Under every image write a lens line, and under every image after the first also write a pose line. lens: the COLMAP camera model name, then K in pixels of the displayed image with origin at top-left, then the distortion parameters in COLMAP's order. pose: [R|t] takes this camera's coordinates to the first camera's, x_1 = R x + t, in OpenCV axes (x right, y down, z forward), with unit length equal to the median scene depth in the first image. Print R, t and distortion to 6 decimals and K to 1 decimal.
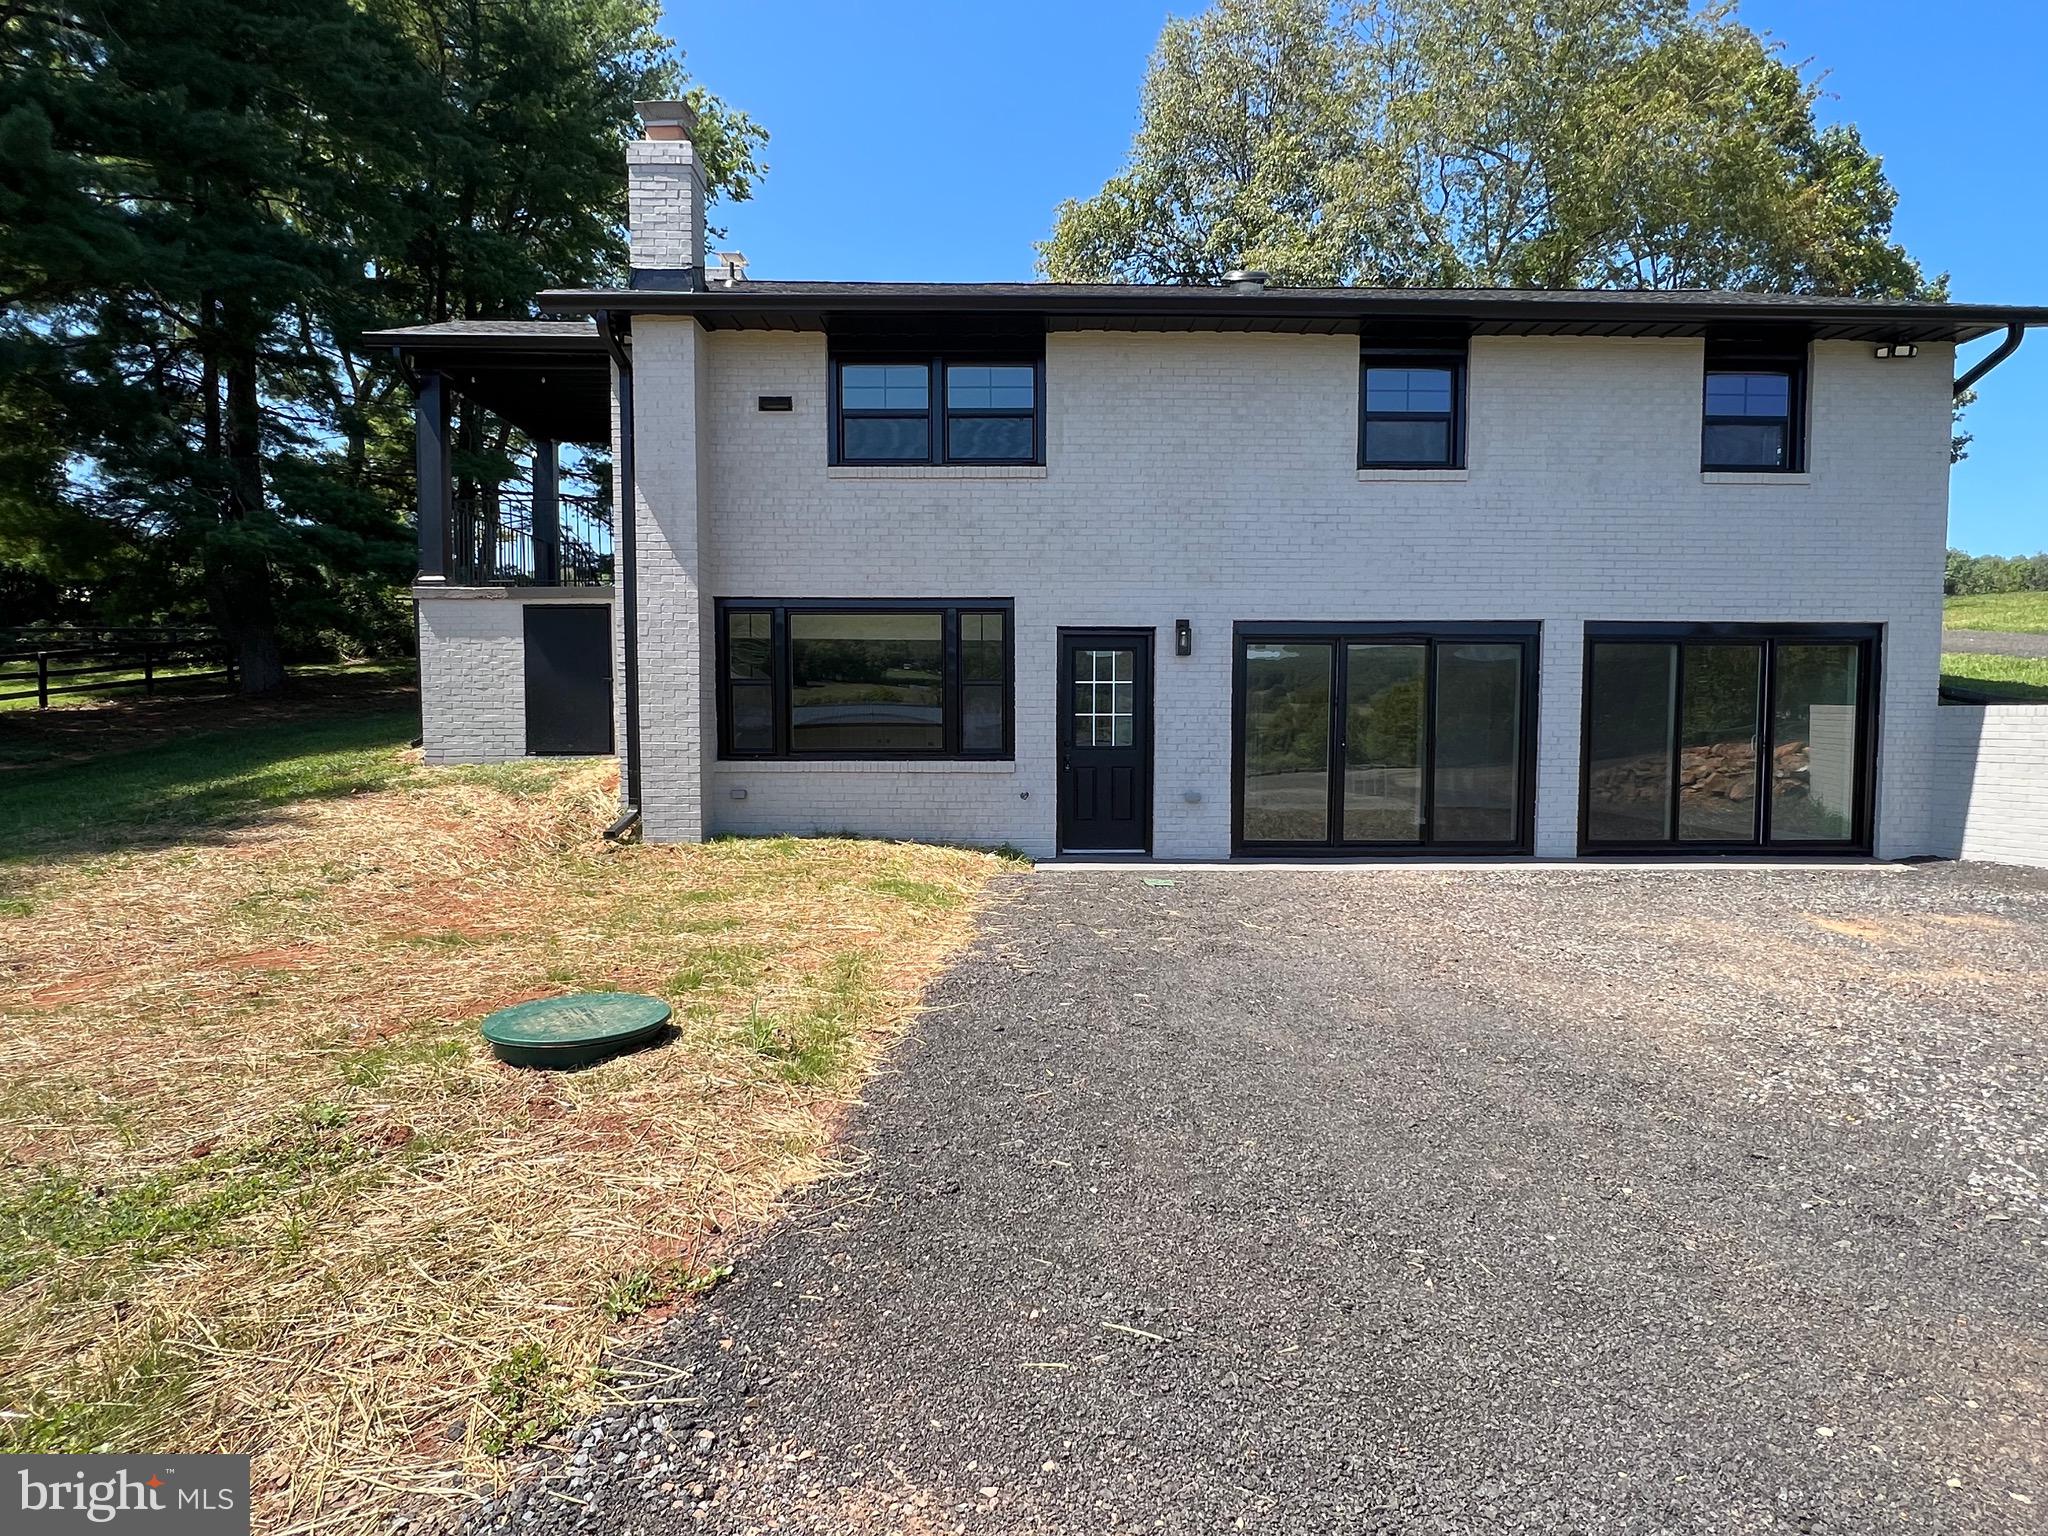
lens RADIAL K [[1112.5, 0, 1024.0], [0, 1112.5, 768.0], [0, 0, 1]] dist [-0.003287, 0.000220]
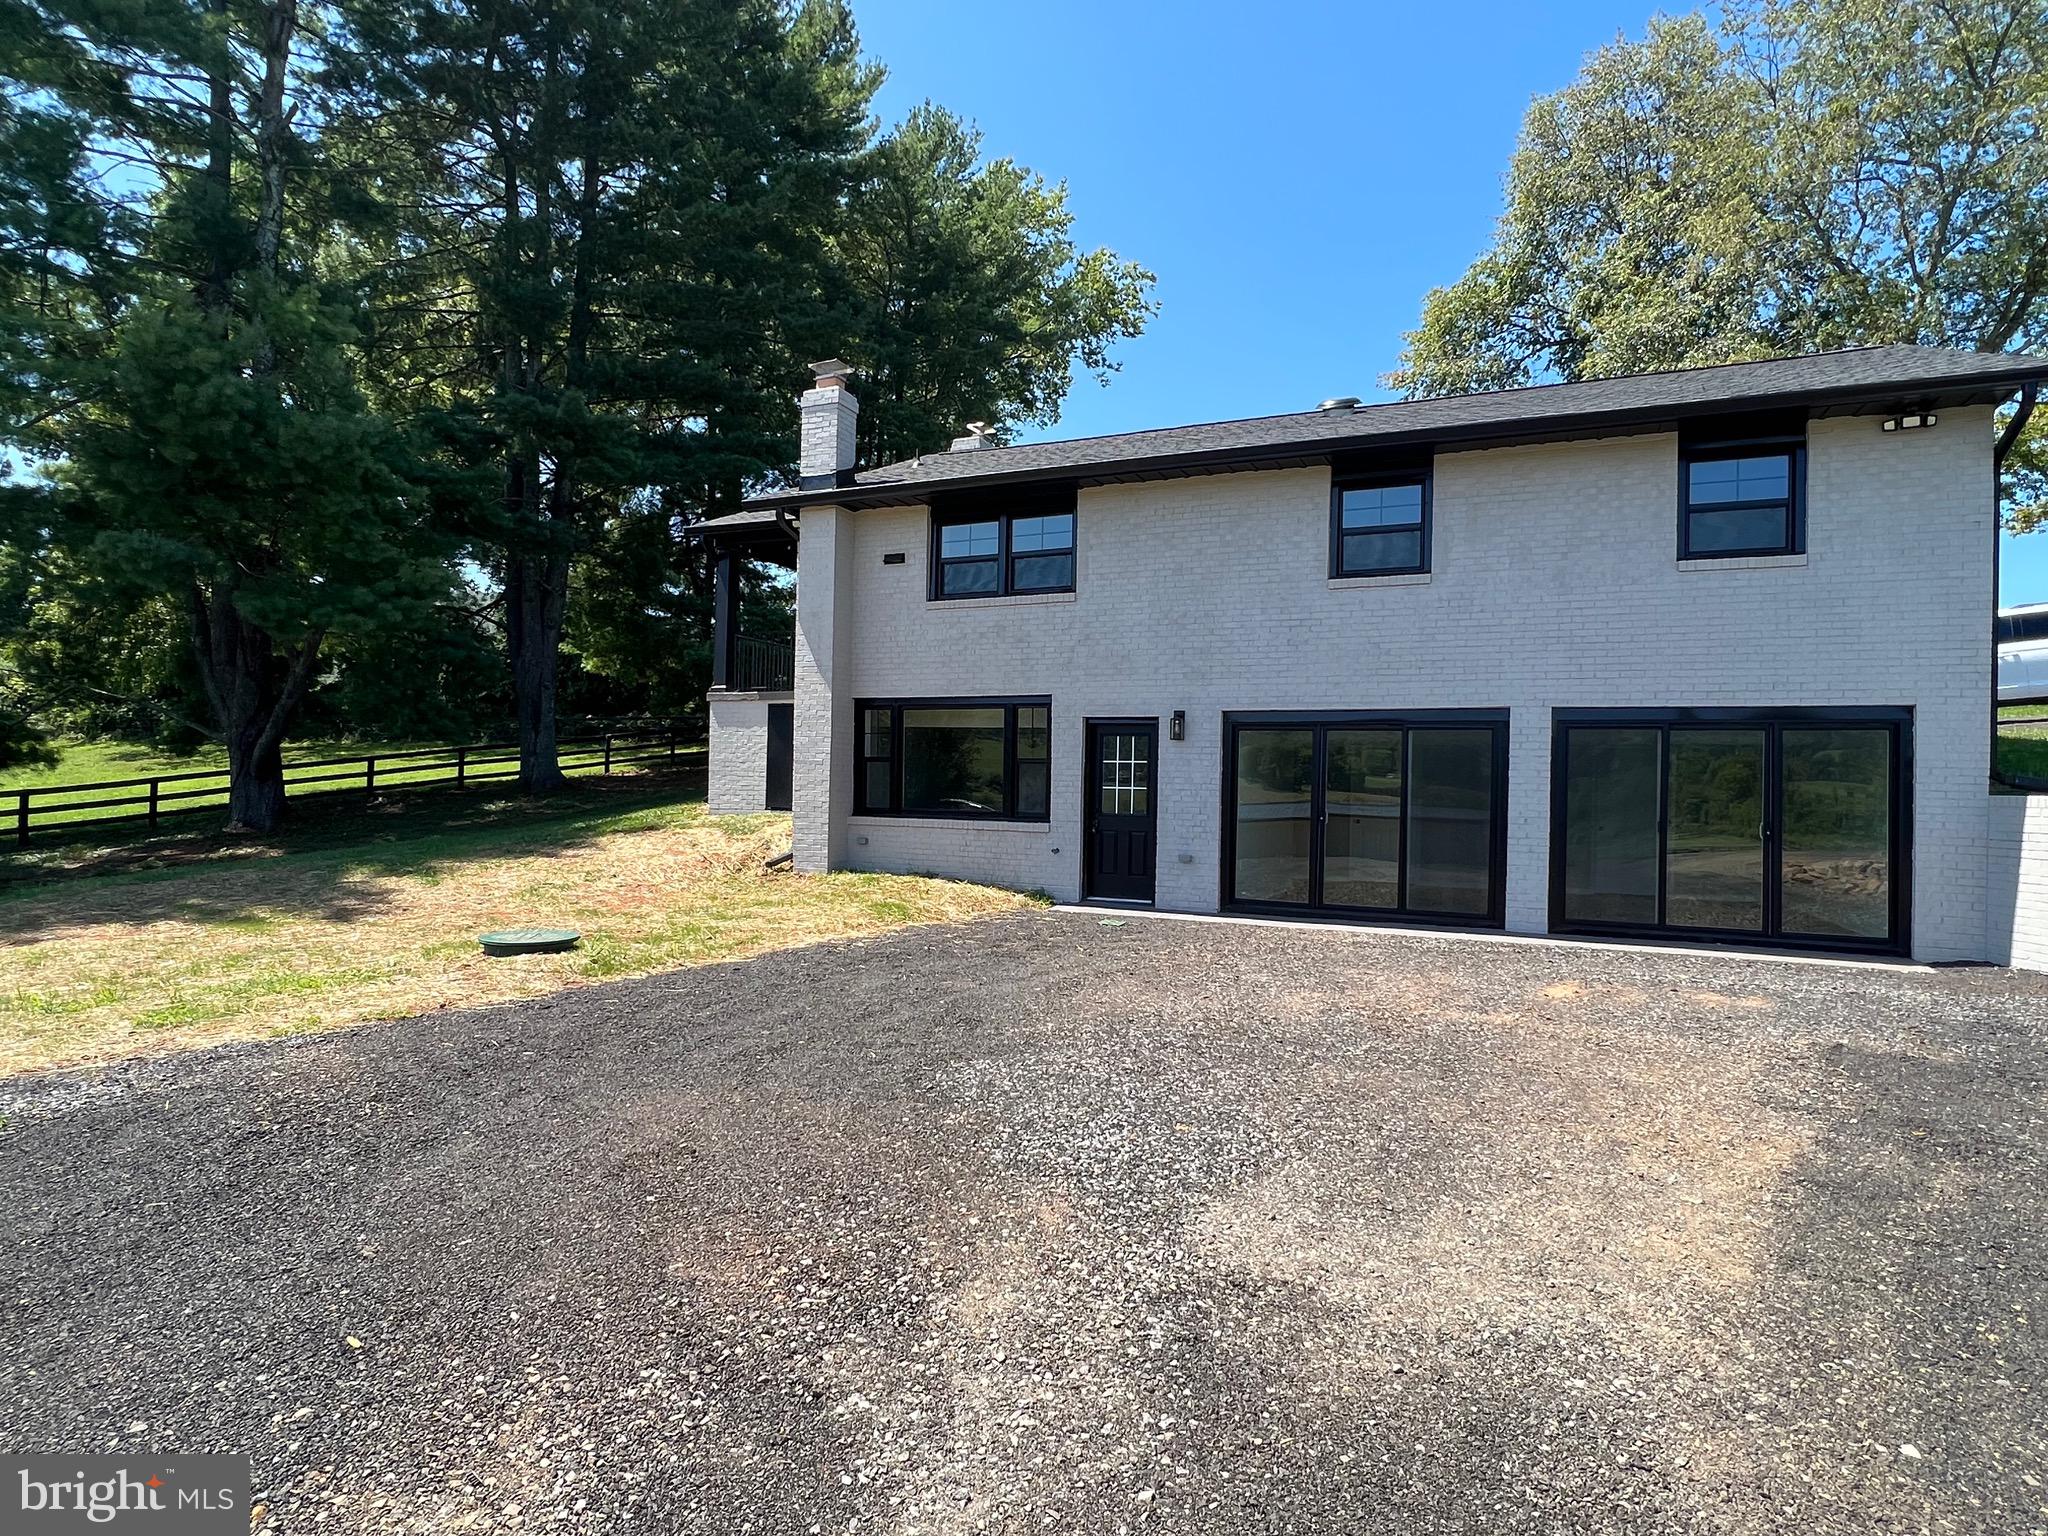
lens RADIAL K [[1112.5, 0, 1024.0], [0, 1112.5, 768.0], [0, 0, 1]] dist [-0.003287, 0.000220]
pose [[0.905160, 0.011183, -0.424924, 0.501325], [-0.040741, 0.997334, -0.060538, 0.008890], [0.423115, 0.072108, 0.903202, -0.158122]]
